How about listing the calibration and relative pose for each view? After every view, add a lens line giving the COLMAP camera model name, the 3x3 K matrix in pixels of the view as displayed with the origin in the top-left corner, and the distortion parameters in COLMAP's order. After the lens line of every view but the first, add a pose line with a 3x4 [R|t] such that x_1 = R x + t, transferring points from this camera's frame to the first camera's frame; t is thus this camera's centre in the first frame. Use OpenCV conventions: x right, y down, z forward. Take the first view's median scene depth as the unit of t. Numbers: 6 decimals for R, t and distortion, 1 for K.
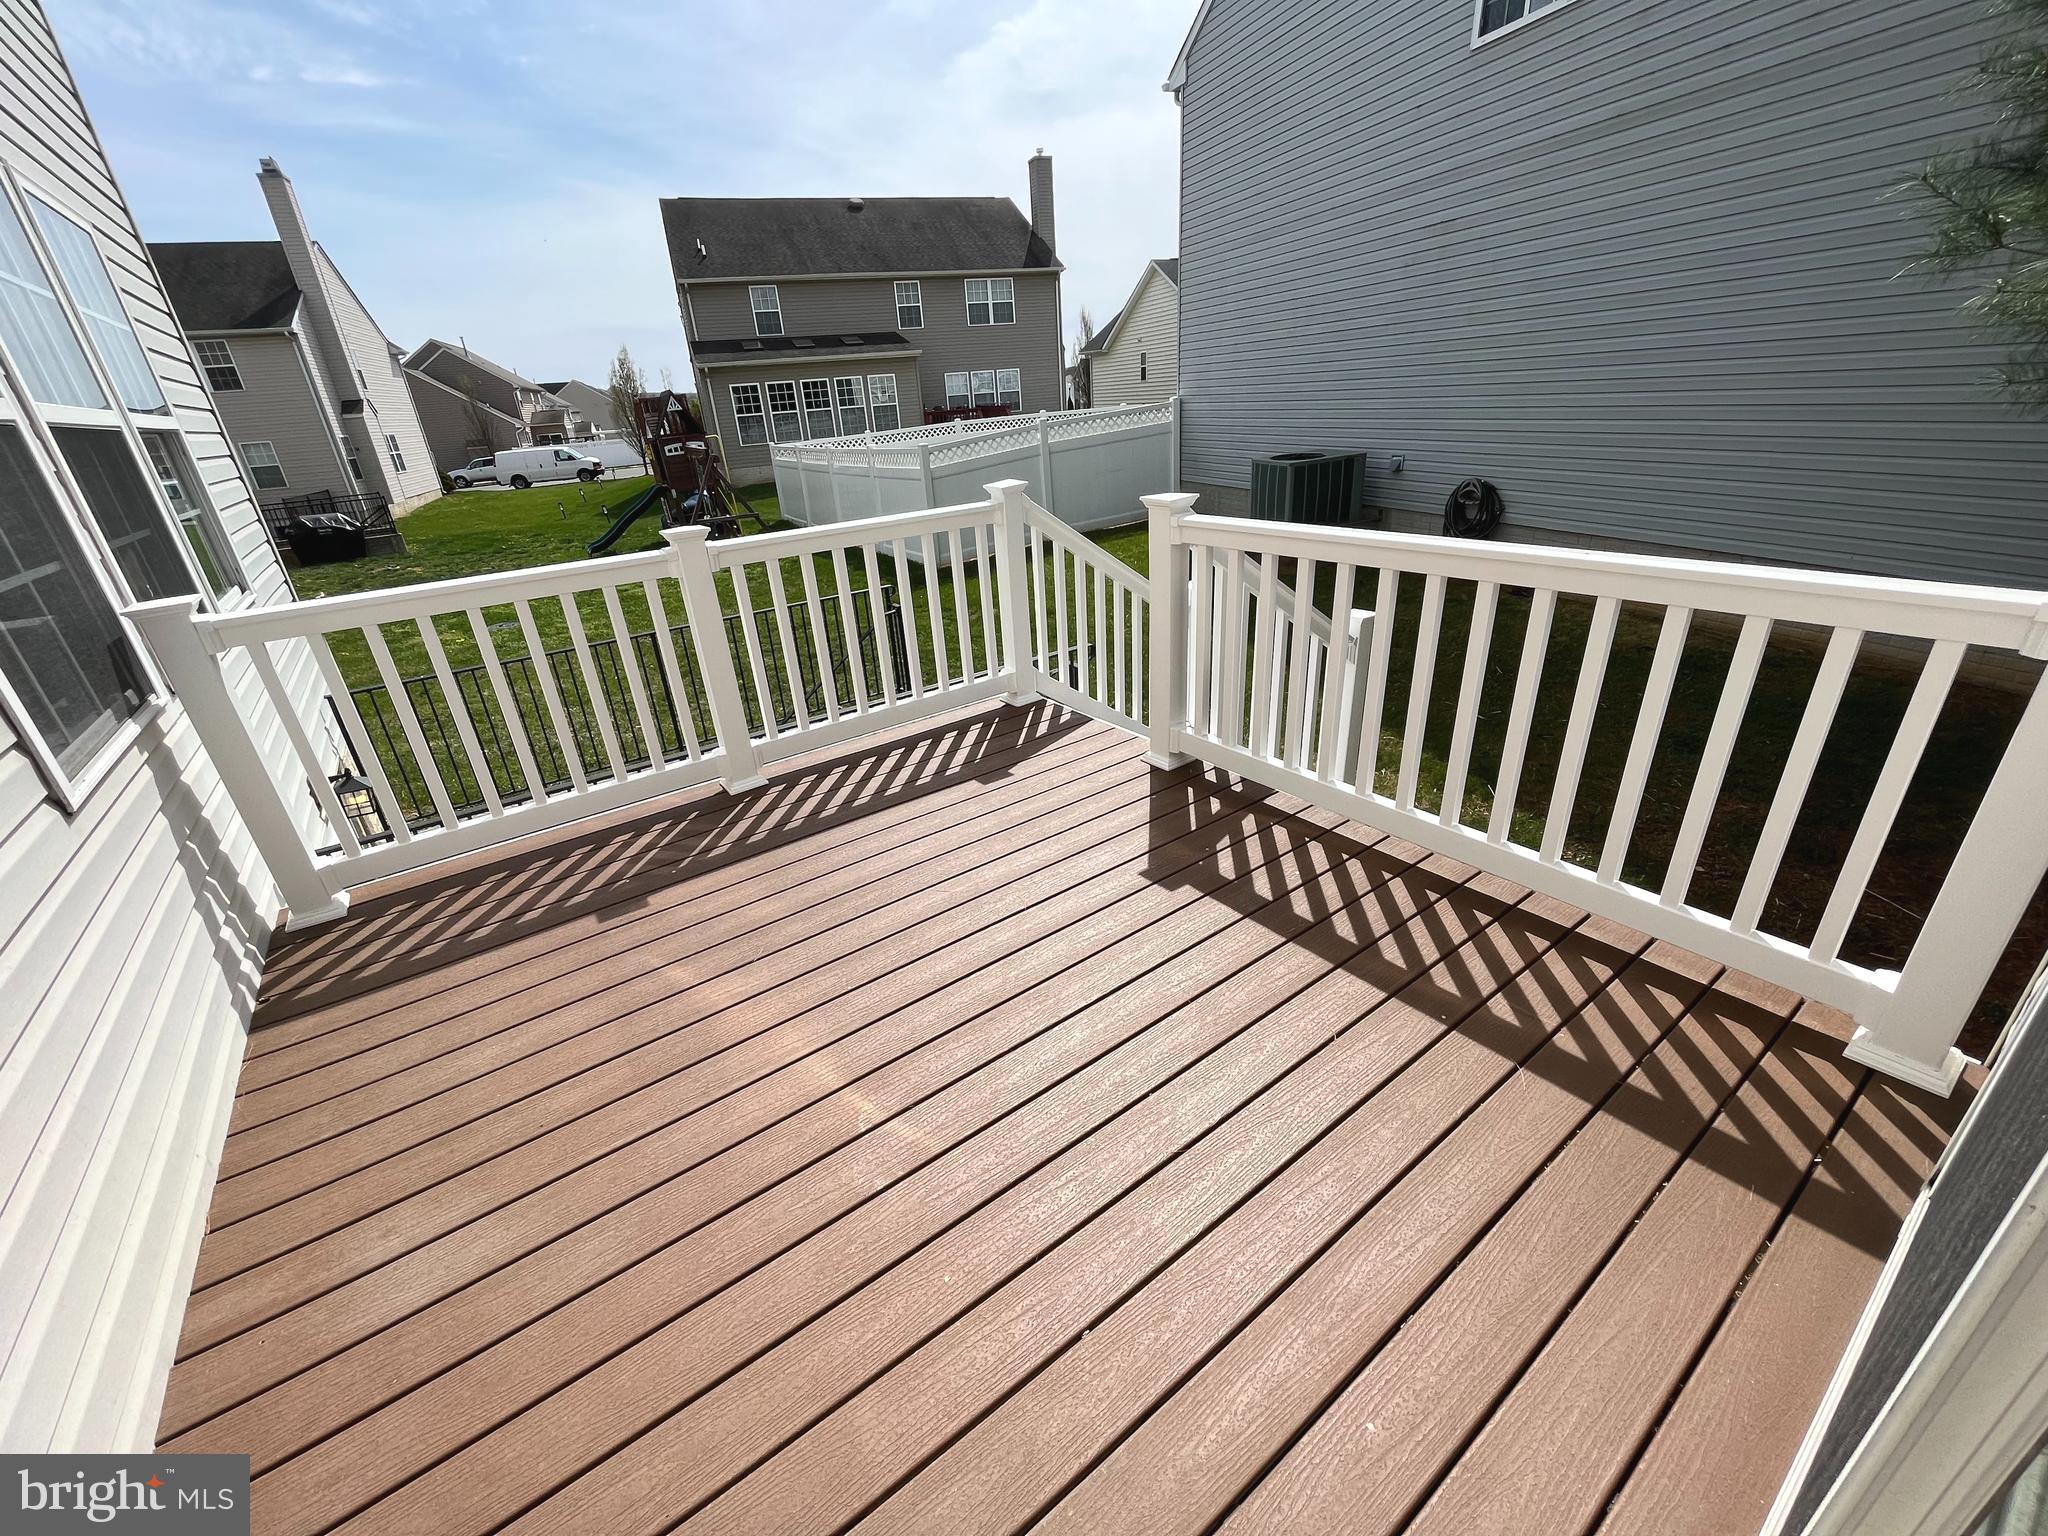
lens RADIAL K [[825.2, 0, 1016.8], [0, 825.2, 770.7], [0, 0, 1]] dist [-0.001823, -0.000635]
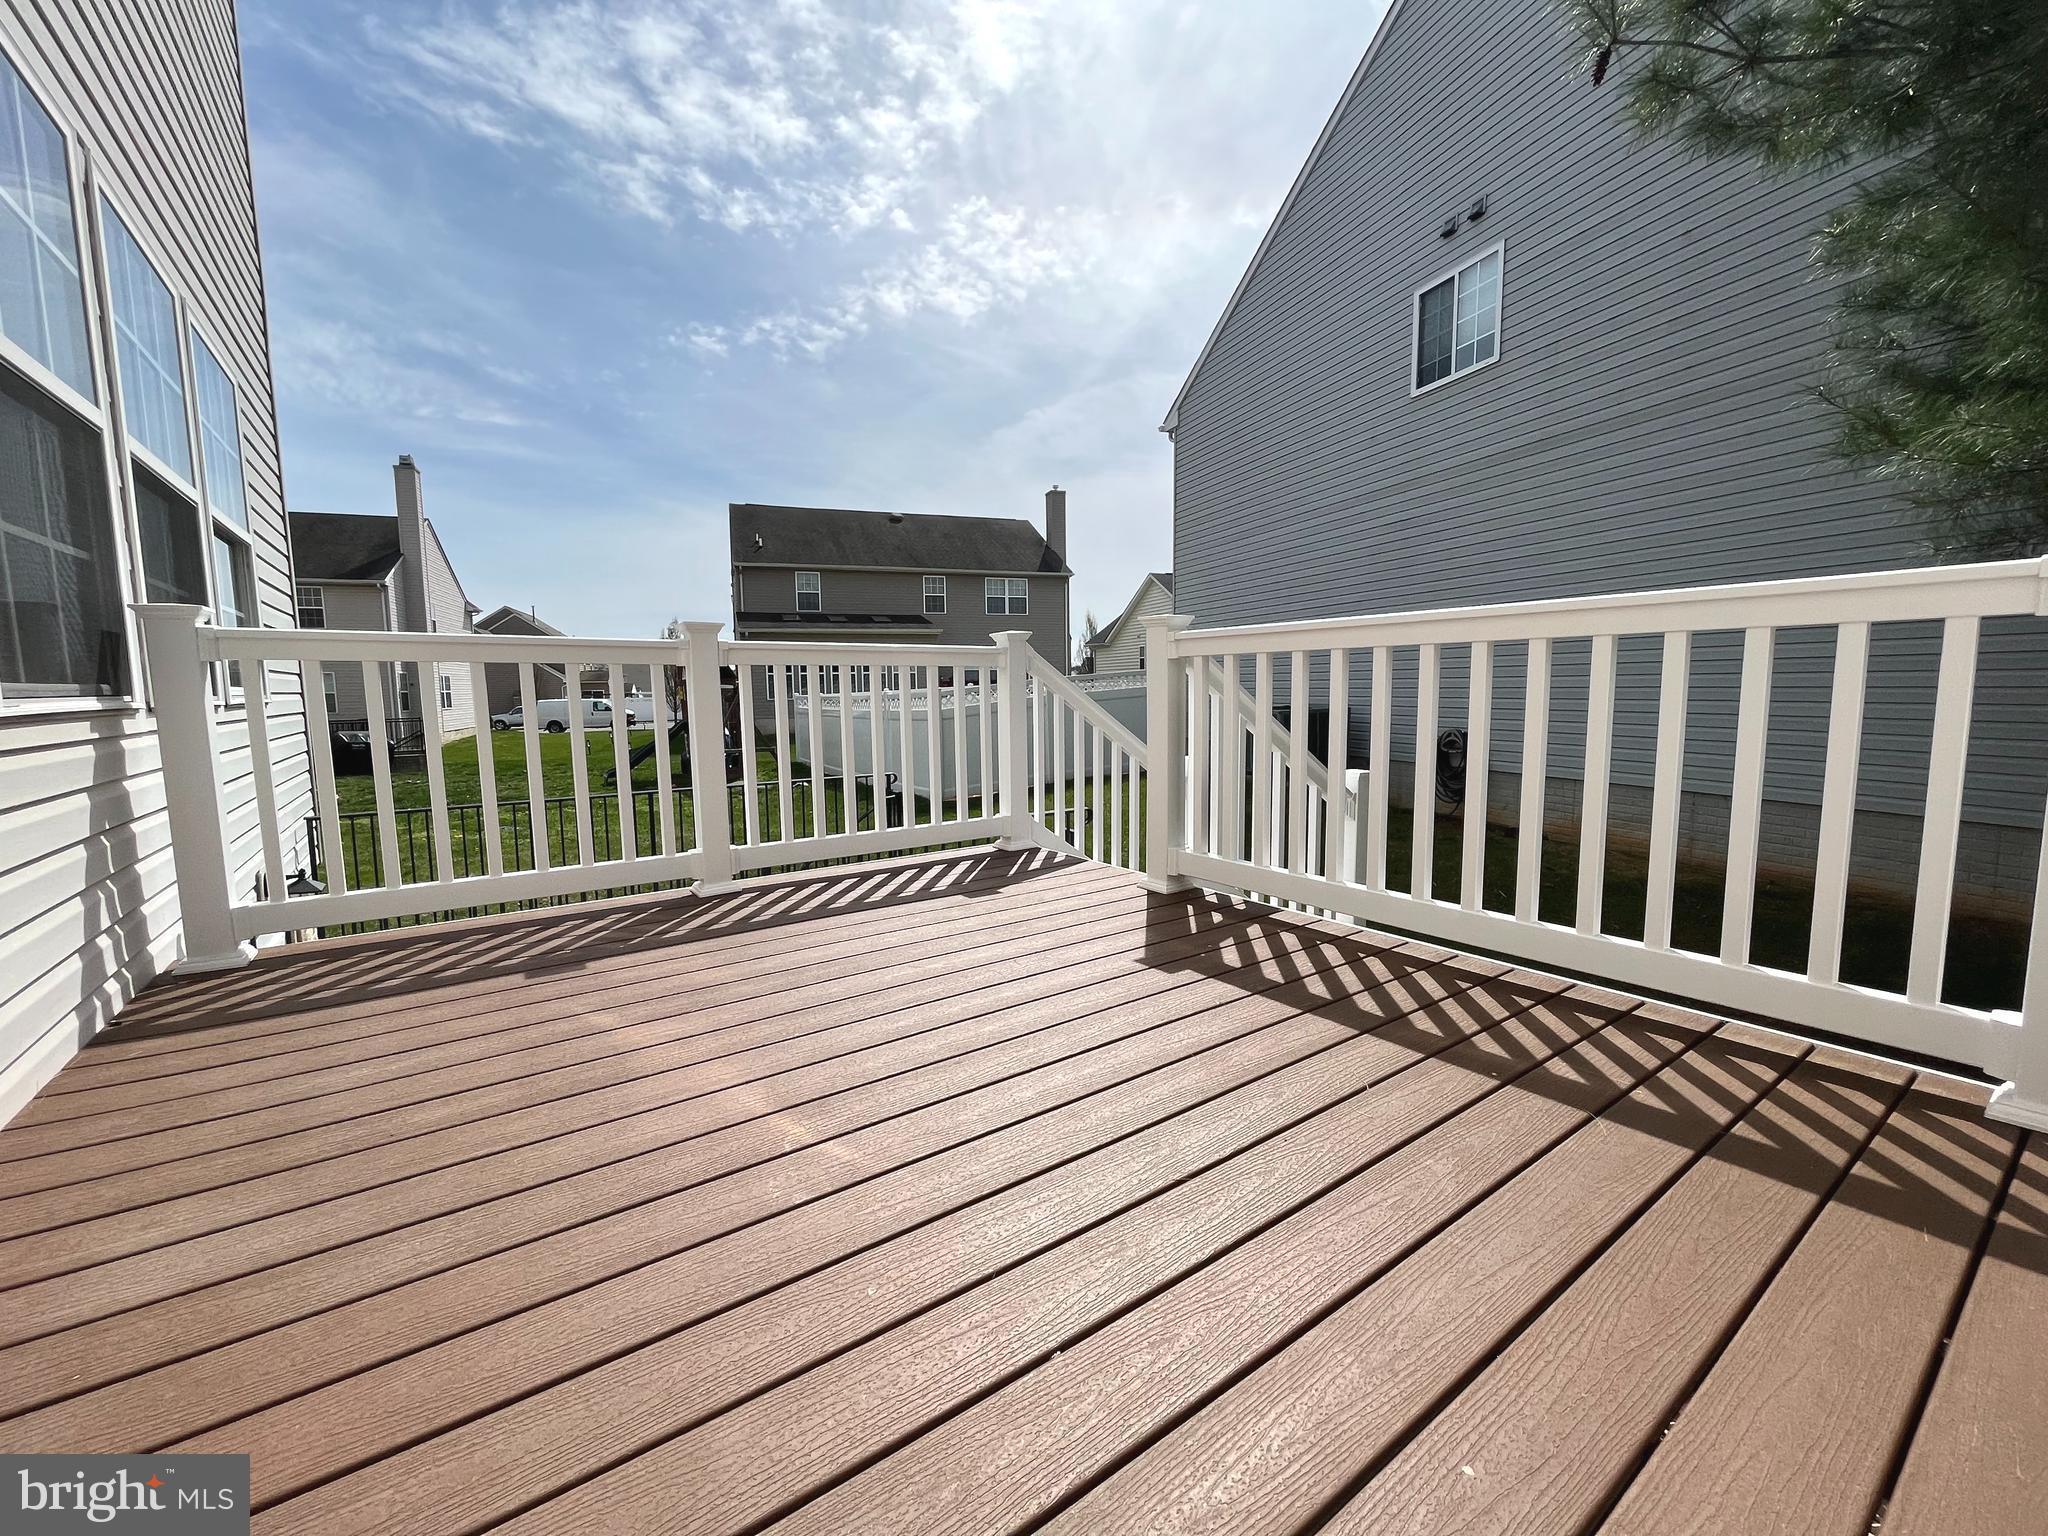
lens RADIAL K [[825.2, 0, 1016.8], [0, 825.2, 770.7], [0, 0, 1]] dist [-0.001823, -0.000635]
pose [[0.998560, 0.053303, -0.006140, 0.013408], [-0.052450, 0.945597, -0.321085, 0.213021], [-0.011308, 0.320945, 0.947030, 0.076422]]
